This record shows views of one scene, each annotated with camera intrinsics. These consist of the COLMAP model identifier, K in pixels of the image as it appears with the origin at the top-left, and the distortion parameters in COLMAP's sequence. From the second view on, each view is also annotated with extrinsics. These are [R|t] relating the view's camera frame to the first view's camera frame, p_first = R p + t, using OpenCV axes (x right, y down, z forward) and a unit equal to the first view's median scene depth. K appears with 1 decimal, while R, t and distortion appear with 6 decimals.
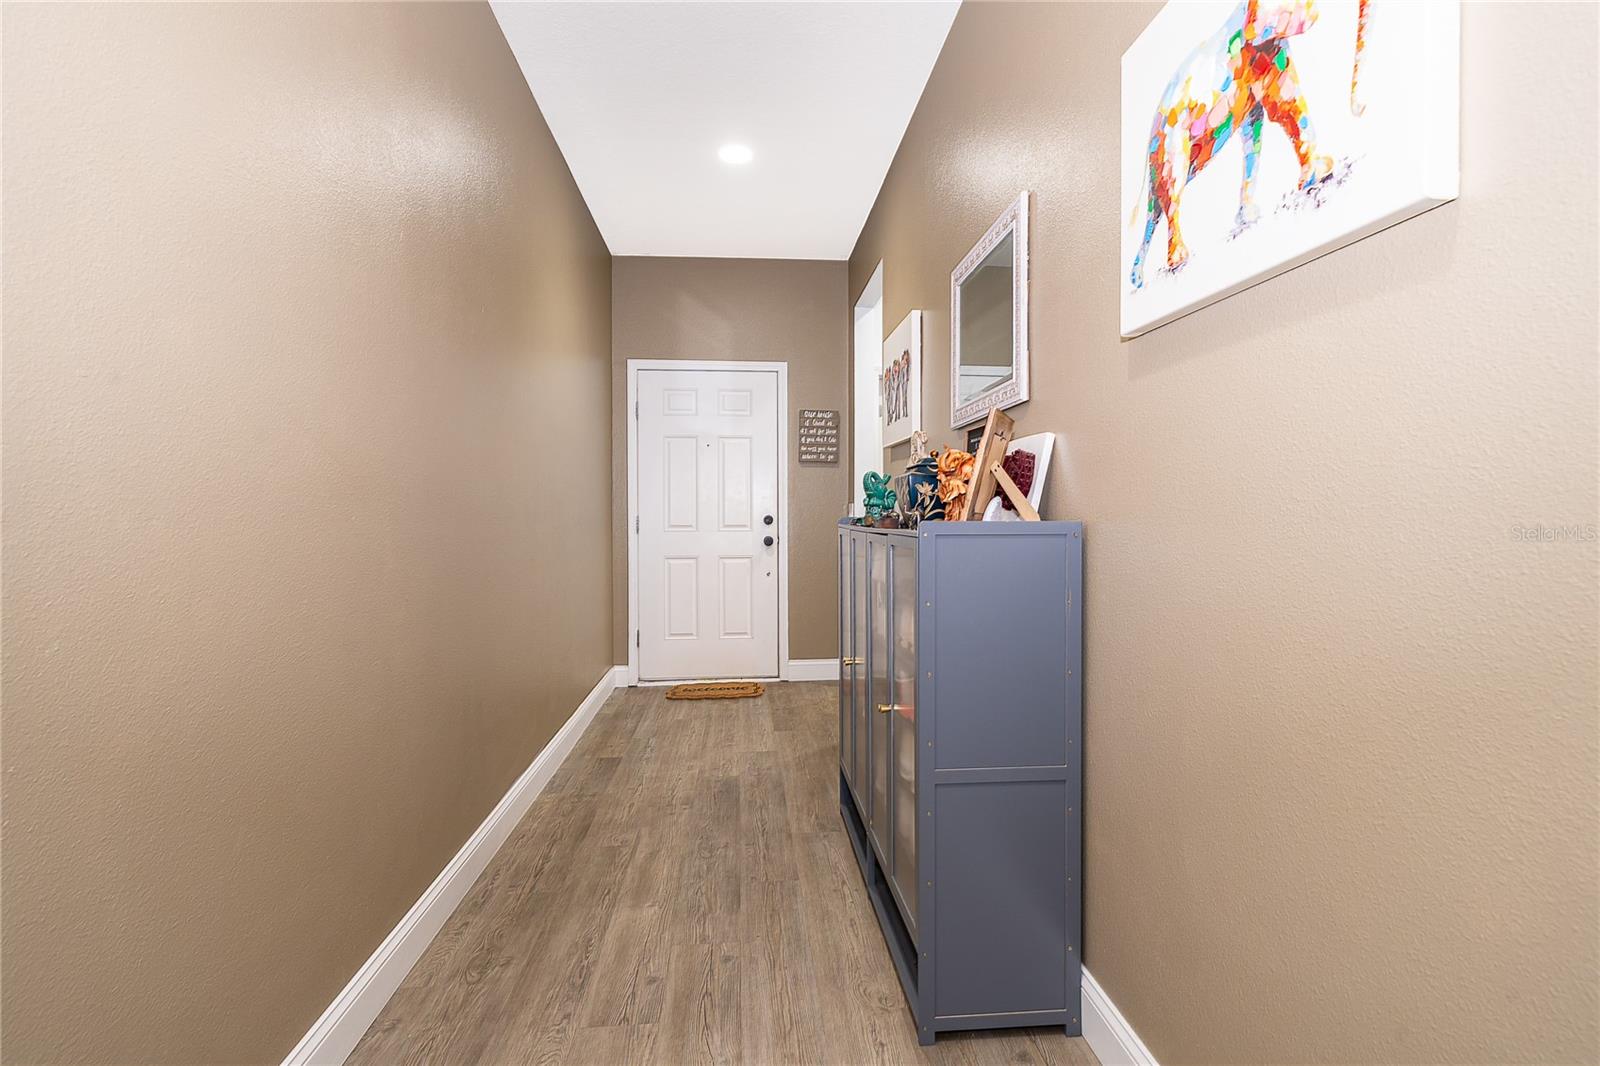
lens RADIAL K [[738.6, 0, 799.6], [0, 738.6, 521.6], [0, 0, 1]] dist [0.003941, -0.000504]
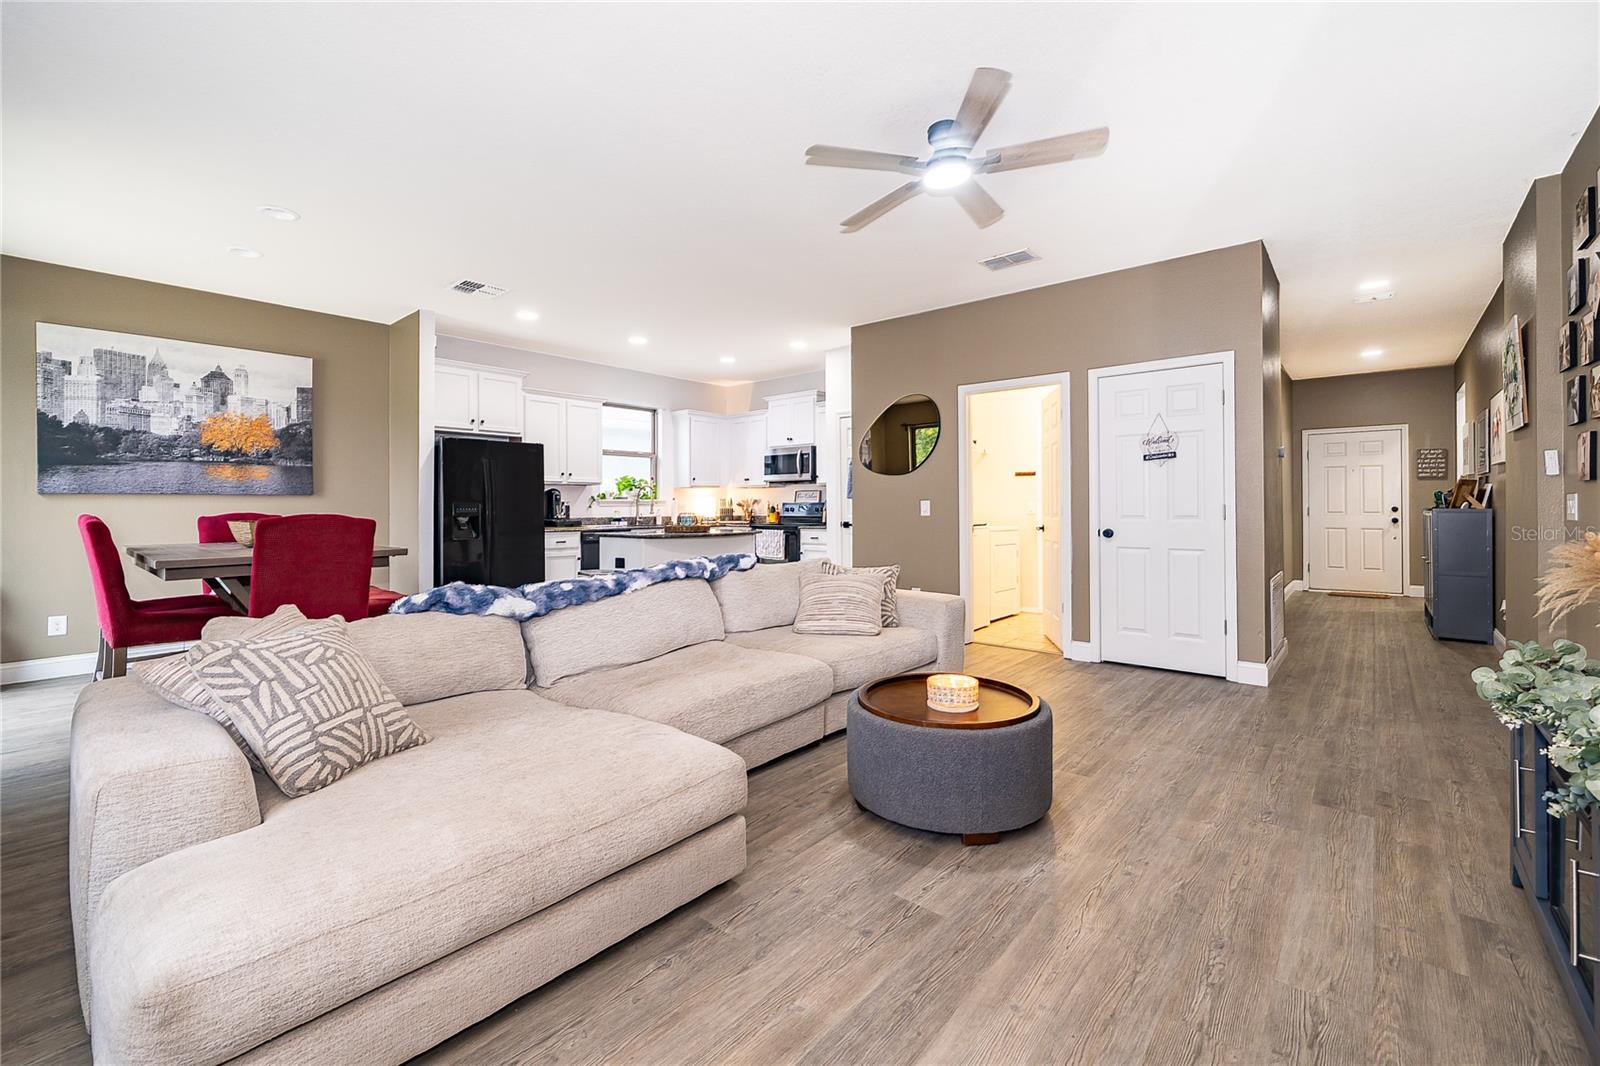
lens RADIAL K [[653.3, 0, 809.1], [0, 653.3, 506.0], [0, 0, 1]] dist [-0.001153, -0.001174]
pose [[0.698335, -0.003444, -0.715763, 0.223192], [-0.003696, 0.999958, -0.008417, 0.019396], [0.715762, 0.008523, 0.698292, -2.610336]]
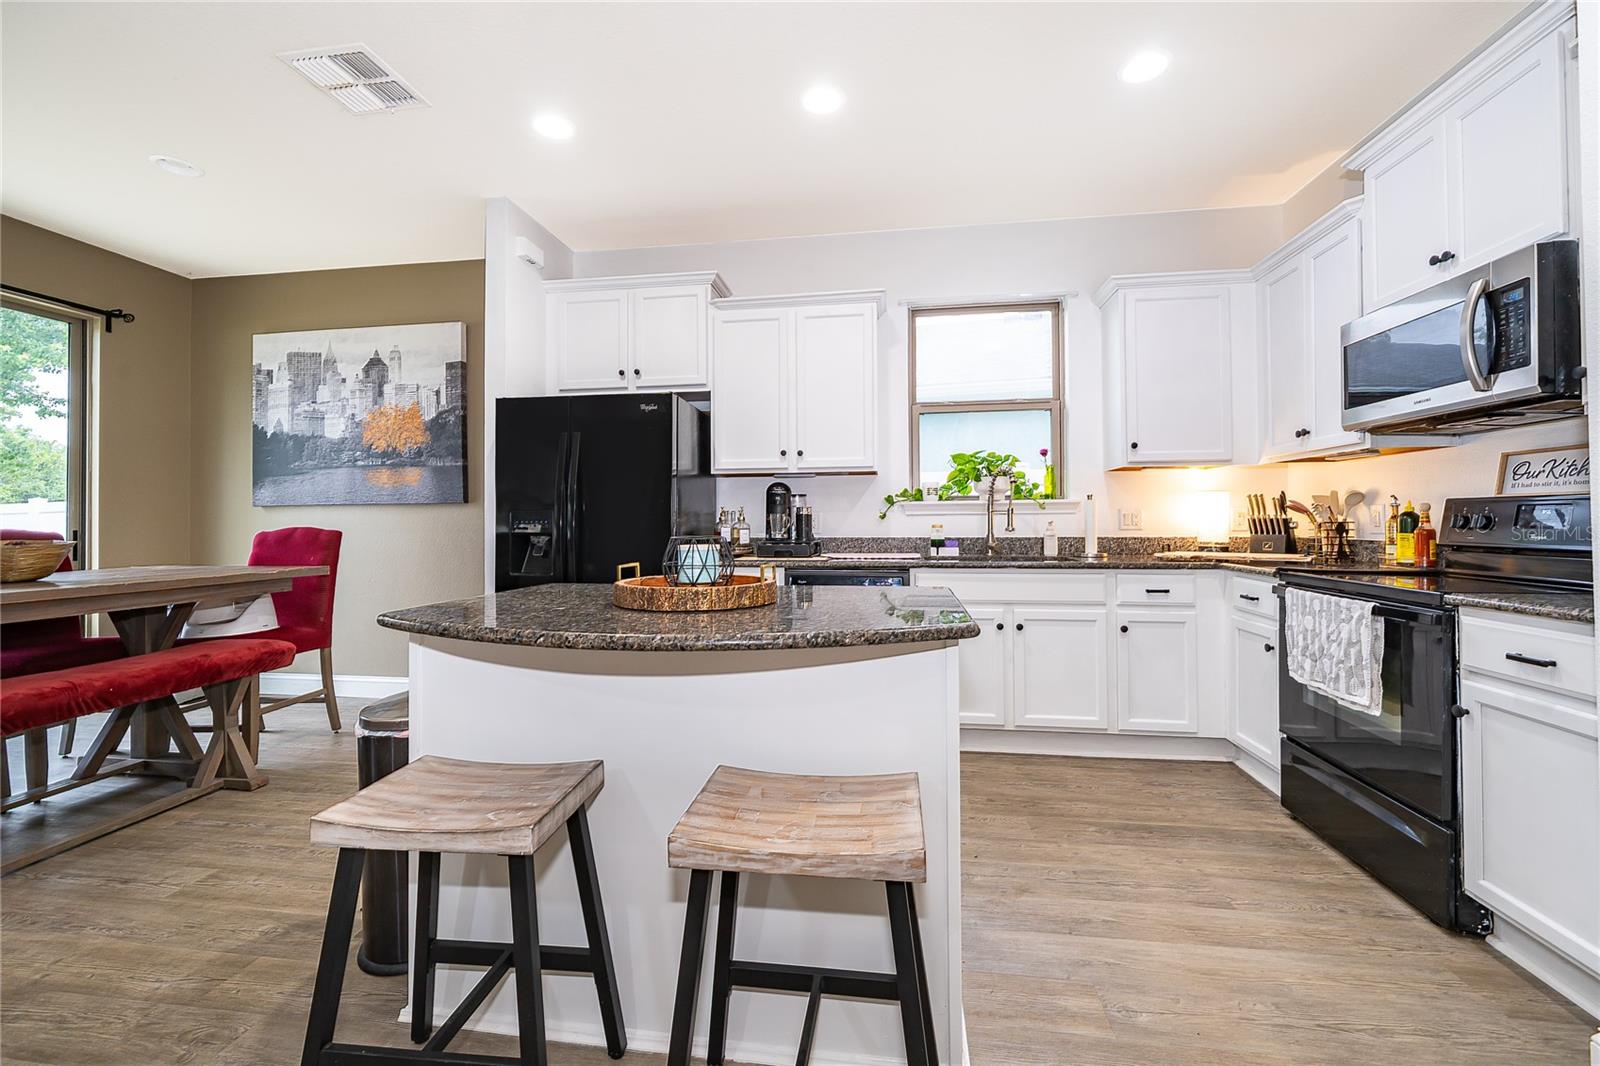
lens RADIAL K [[653.3, 0, 794.1], [0, 653.3, 515.5], [0, 0, 1]] dist [-0.001153, -0.001174]
pose [[-0.241946, -0.005816, -0.970272, -1.231635], [-0.003386, 0.999981, -0.005149, 0.007253], [0.970284, 0.002040, -0.241961, -0.914751]]
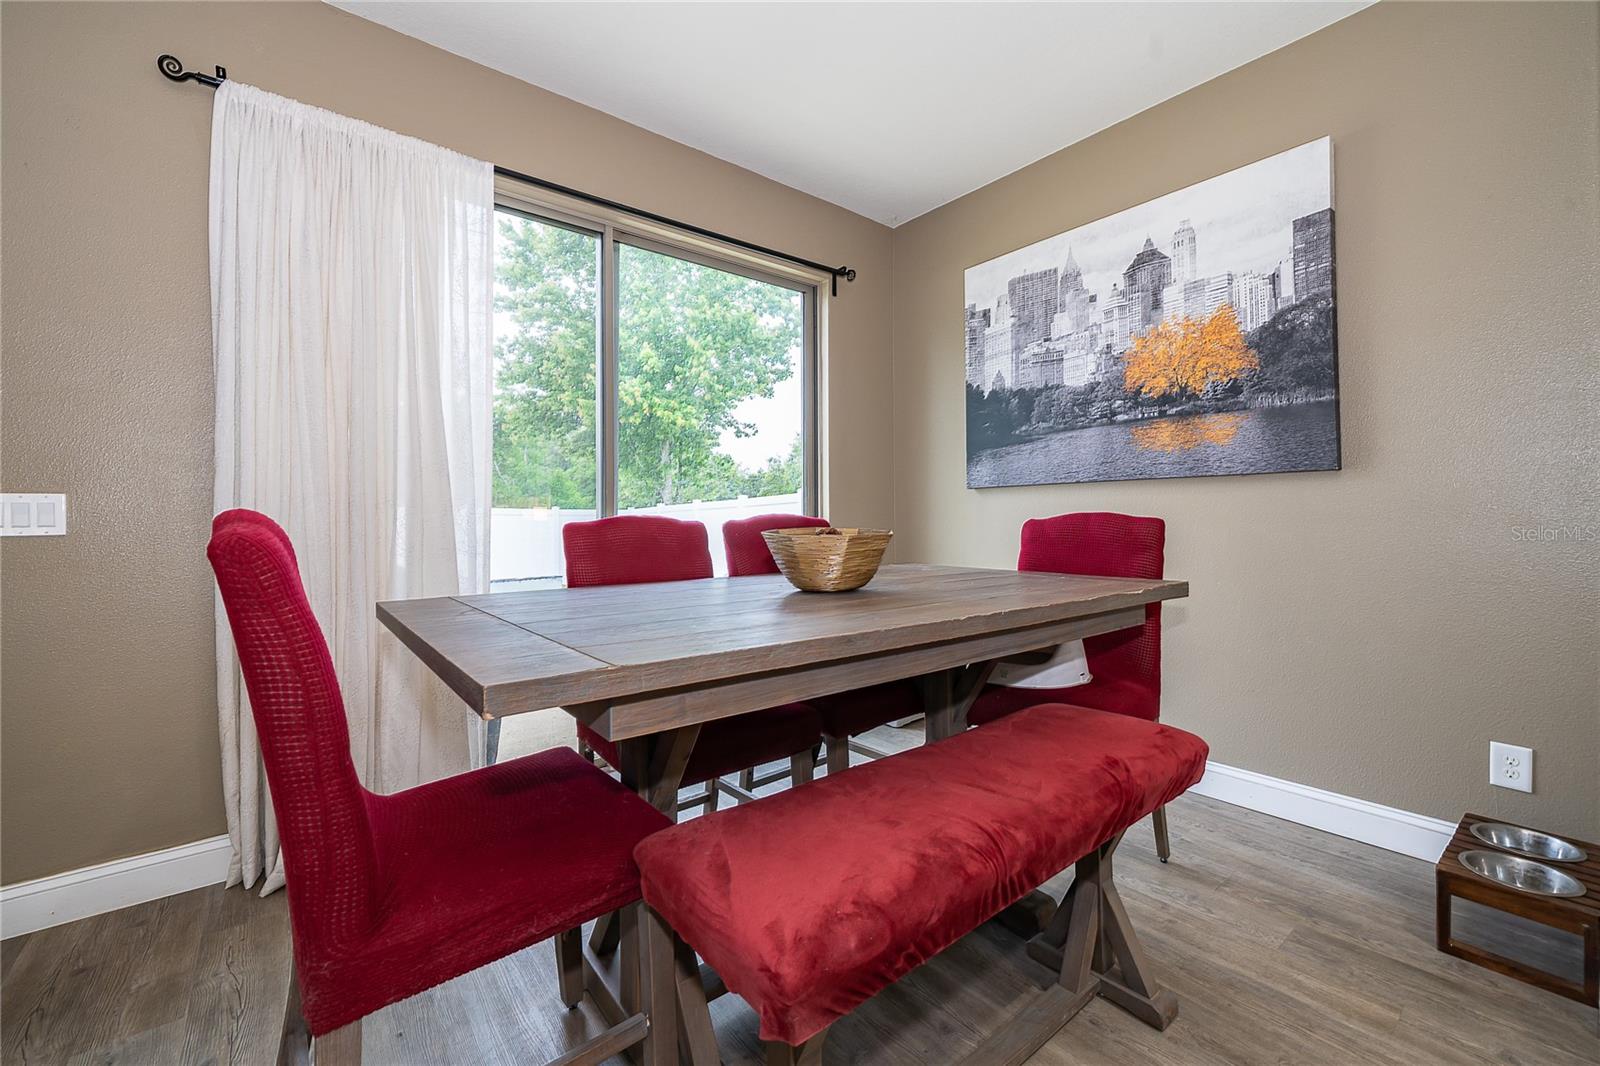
lens RADIAL K [[653.3, 0, 794.3], [0, 653.3, 512.9], [0, 0, 1]] dist [-0.001153, -0.001174]
pose [[-0.840583, -0.000096, -0.541682, -1.554548], [0.000234, 1.000000, -0.000540, 0.031779], [0.541682, -0.000581, -0.840583, -1.860571]]
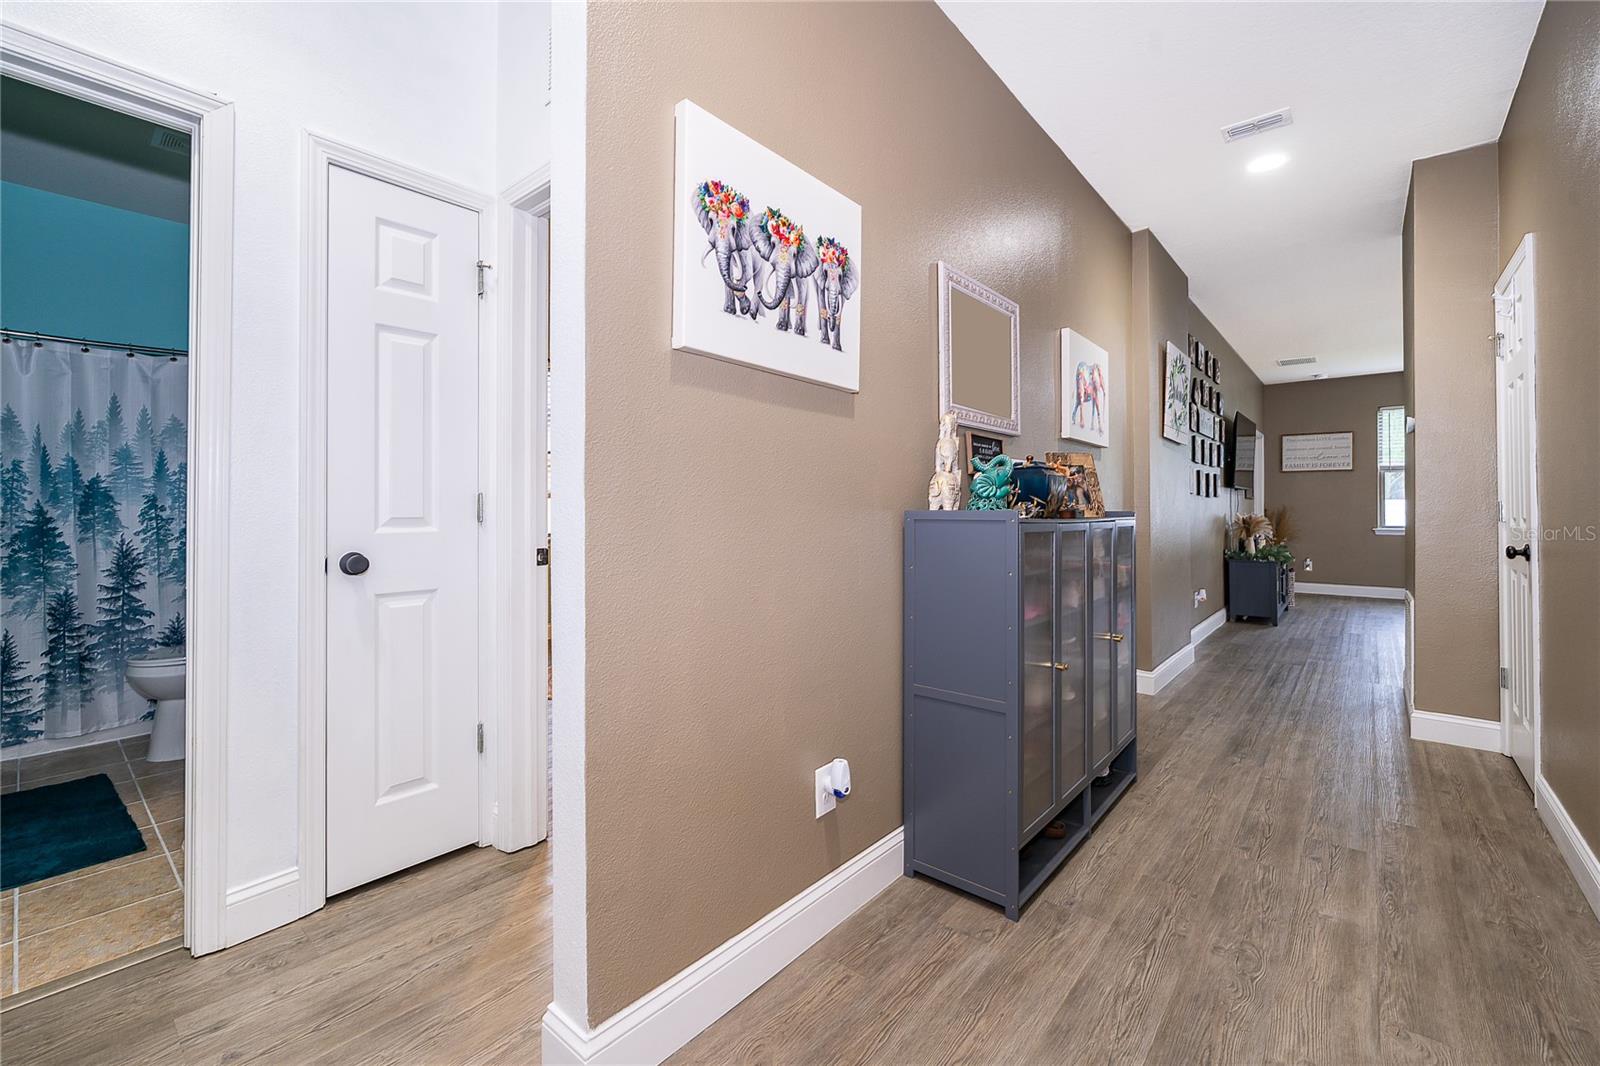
lens RADIAL K [[653.3, 0, 809.2], [0, 653.3, 513.5], [0, 0, 1]] dist [-0.001153, -0.001174]
pose [[-0.704125, -0.000488, 0.710076, -0.292163], [0.009379, 0.999906, 0.009987, -0.009121], [-0.710014, 0.013692, -0.704055, 1.845556]]
